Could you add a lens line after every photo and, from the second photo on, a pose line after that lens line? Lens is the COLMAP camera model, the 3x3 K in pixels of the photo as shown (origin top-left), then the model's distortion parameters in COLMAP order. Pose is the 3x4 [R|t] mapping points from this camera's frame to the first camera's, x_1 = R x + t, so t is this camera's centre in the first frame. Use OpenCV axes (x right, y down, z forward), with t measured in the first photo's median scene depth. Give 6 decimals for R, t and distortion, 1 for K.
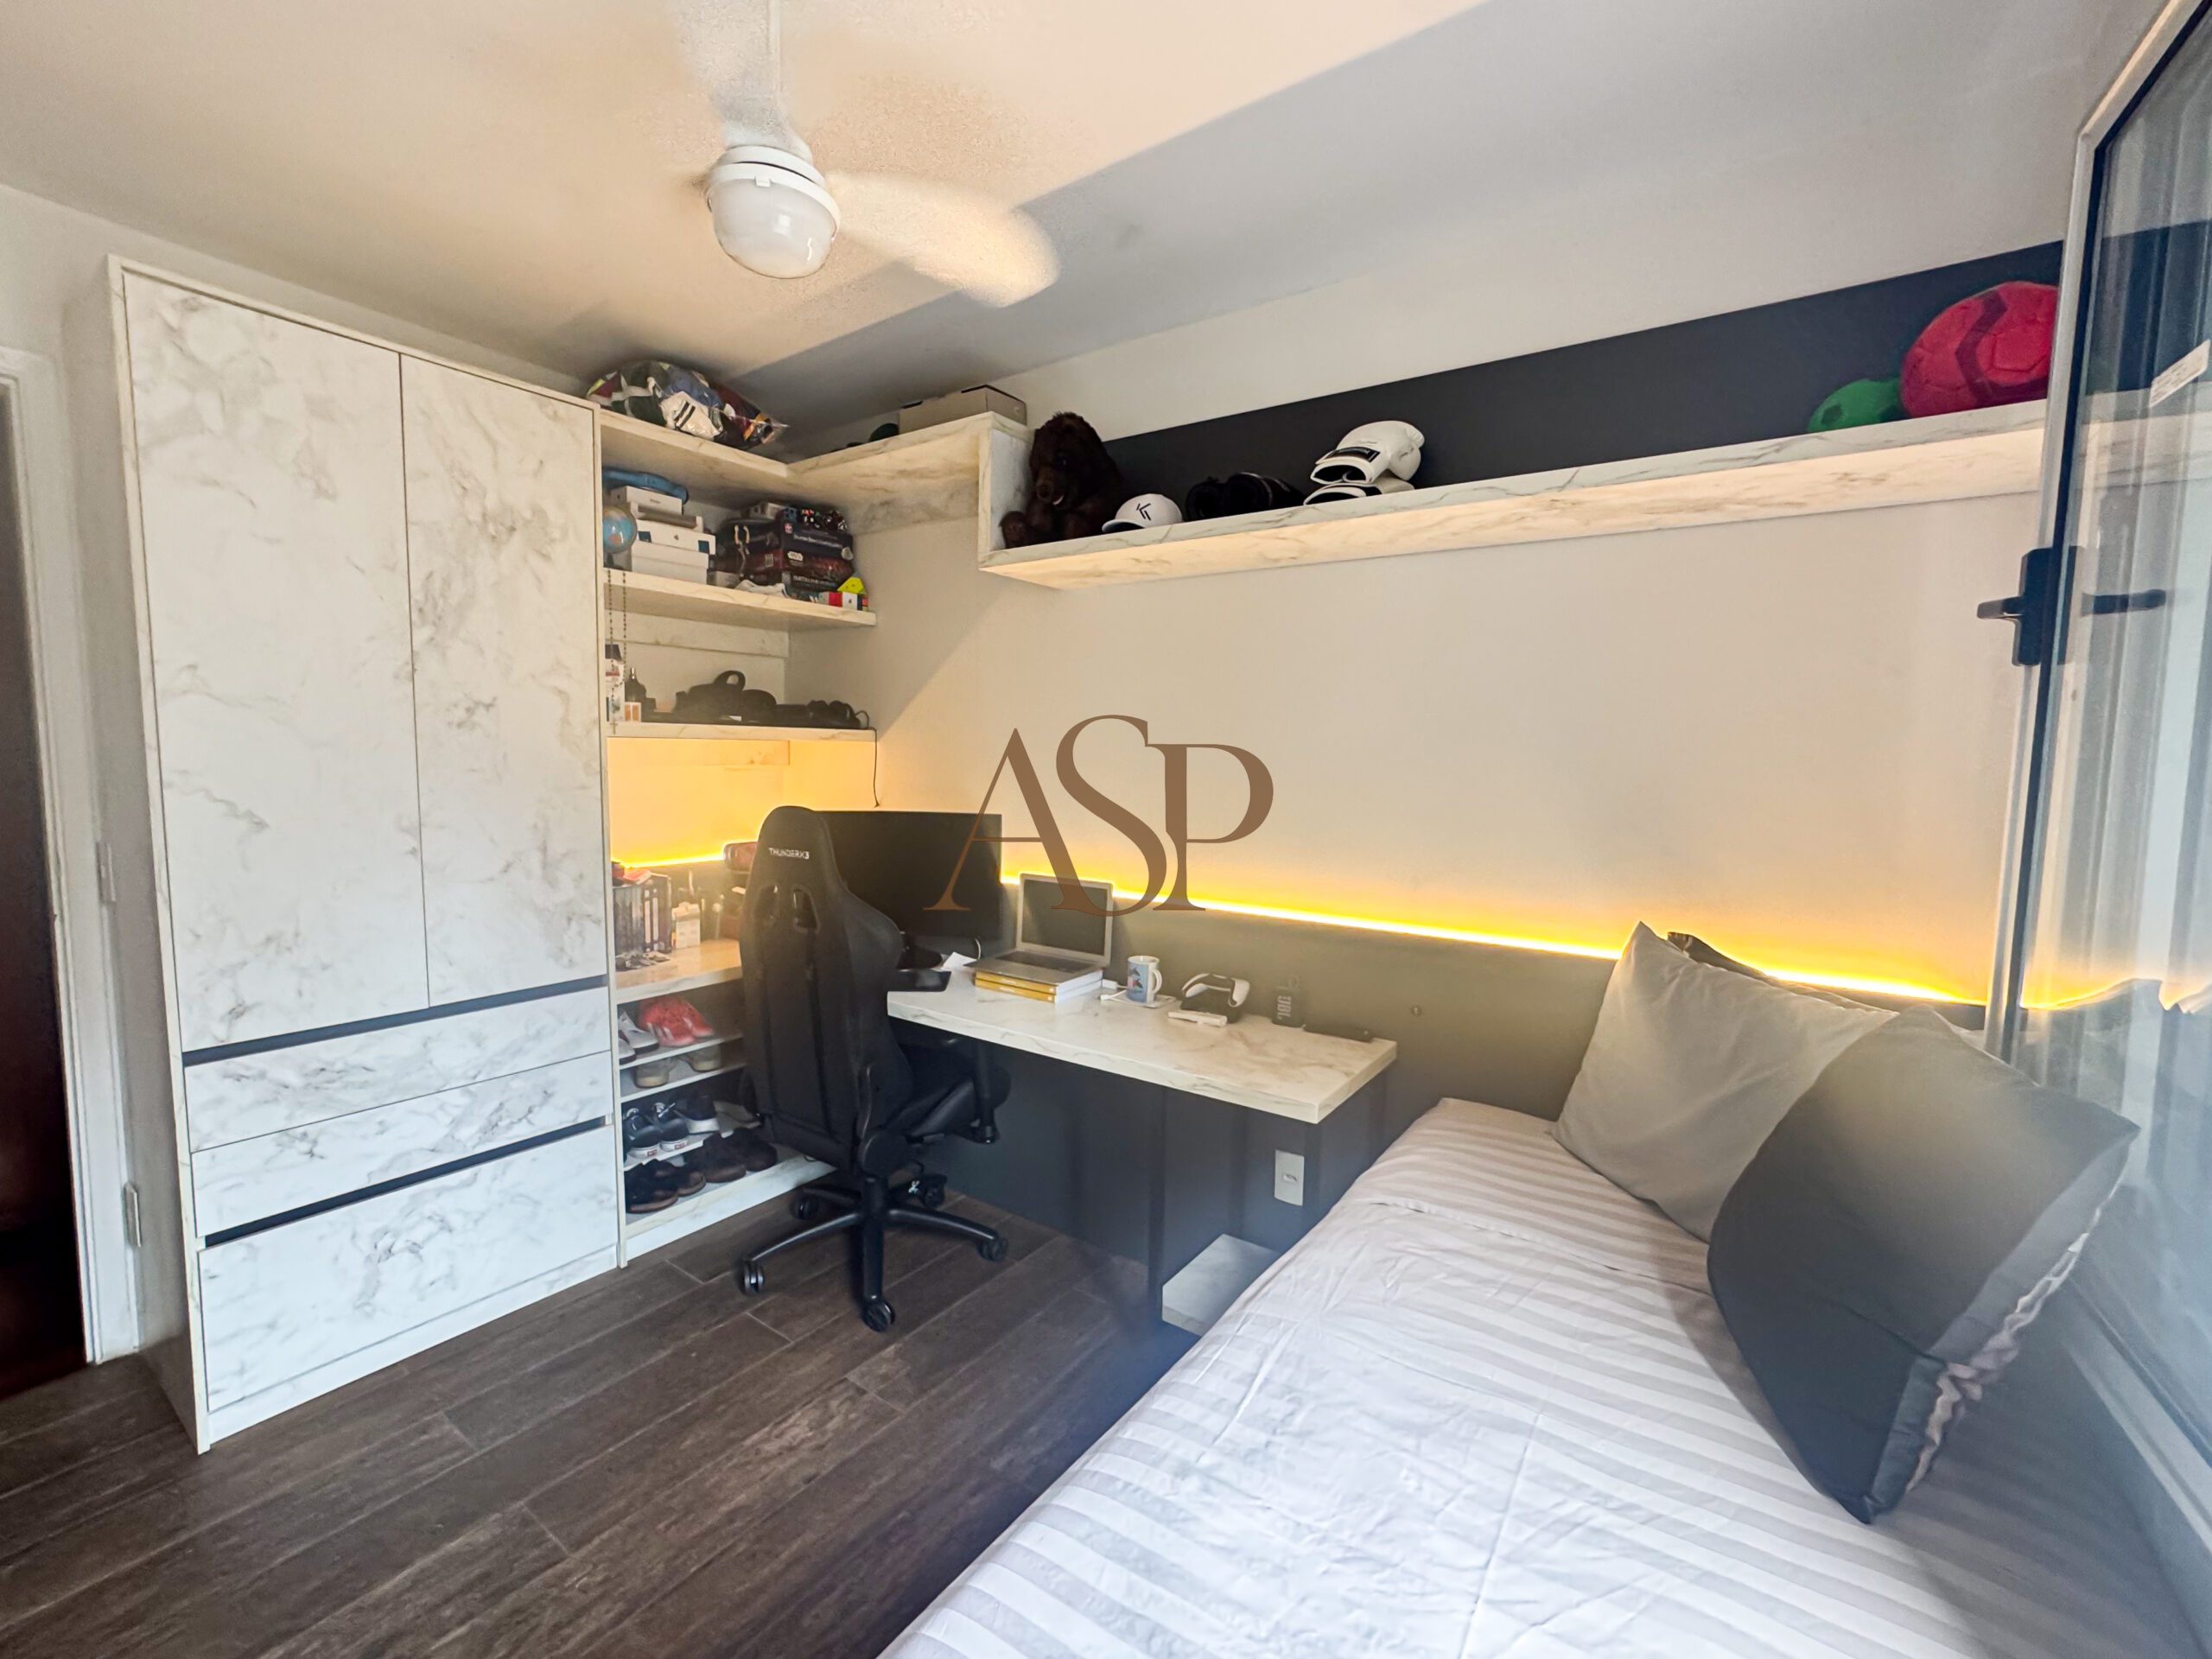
lens RADIAL K [[921.9, 0, 1106.0], [0, 921.9, 829.5], [0, 0, 1]] dist [-0.043522, 0.020567]
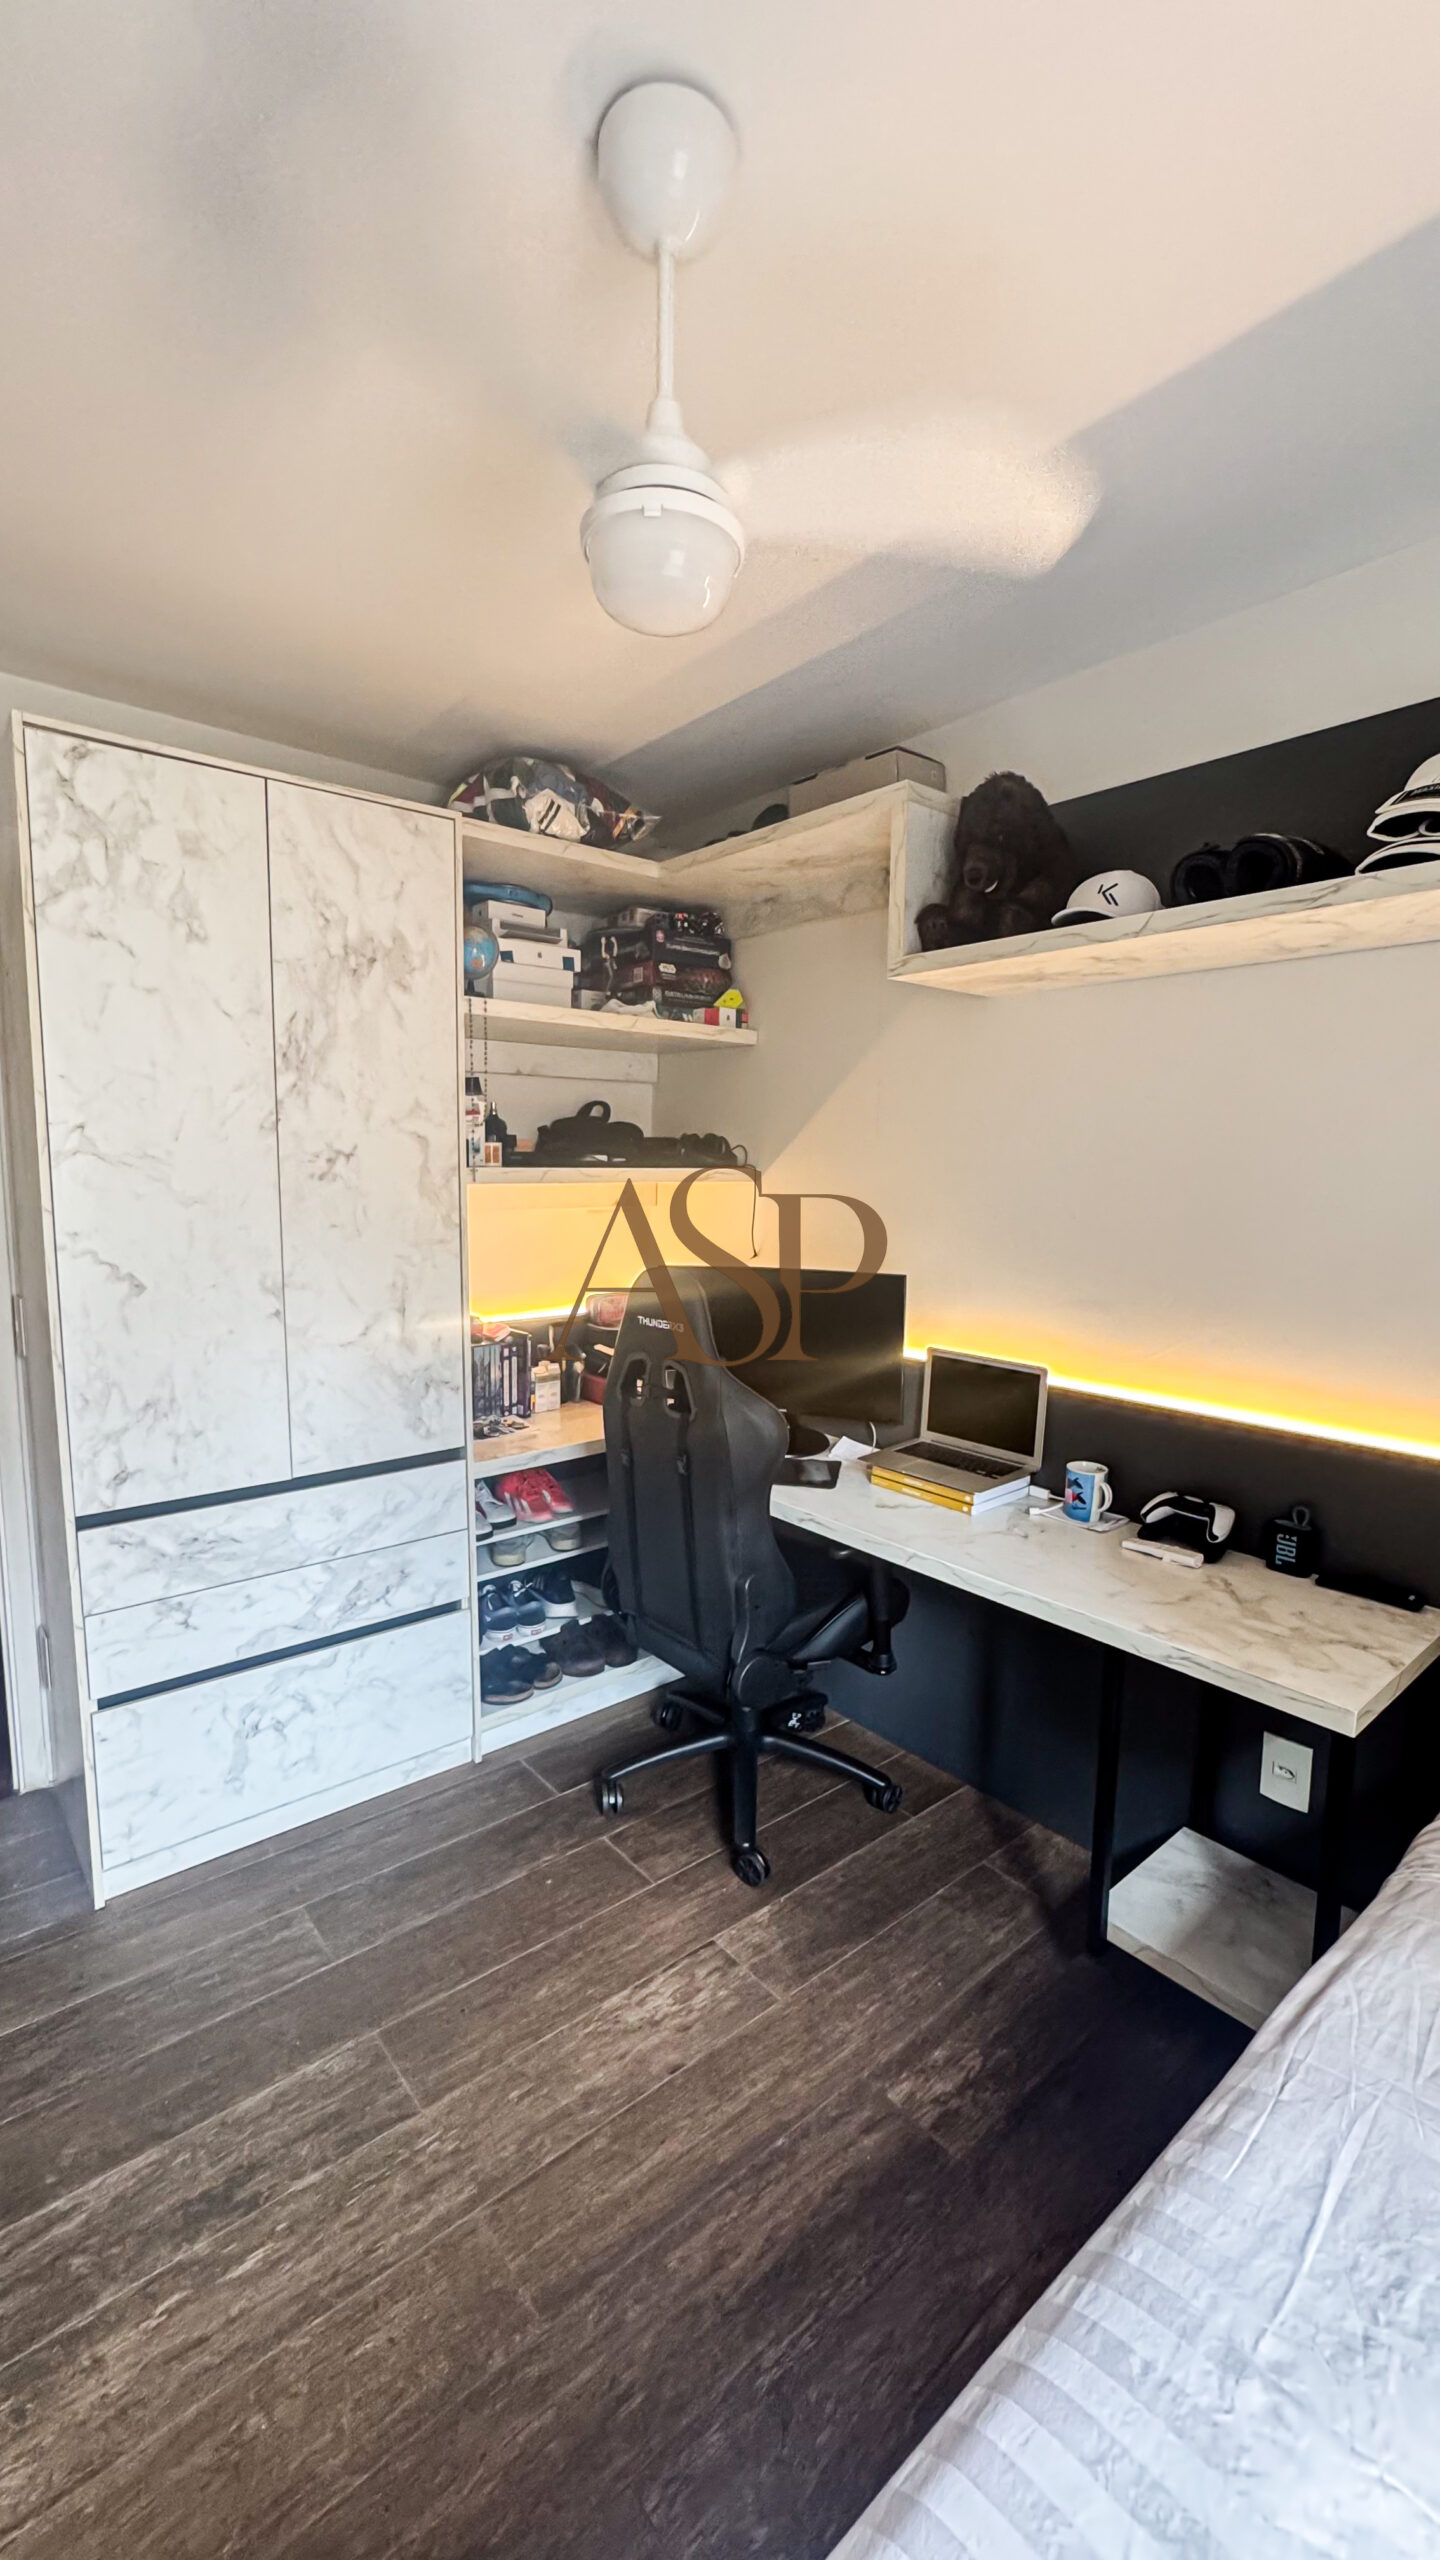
lens RADIAL K [[1033.0, 0, 720.0], [0, 1033.0, 1280.0], [0, 0, 1]] dist [-0.053448, 0.038635]
pose [[0.966480, 0.023238, -0.255688, -0.047697], [-0.015460, 0.999356, 0.032387, -0.048544], [0.256276, -0.027349, 0.966217, 0.086632]]
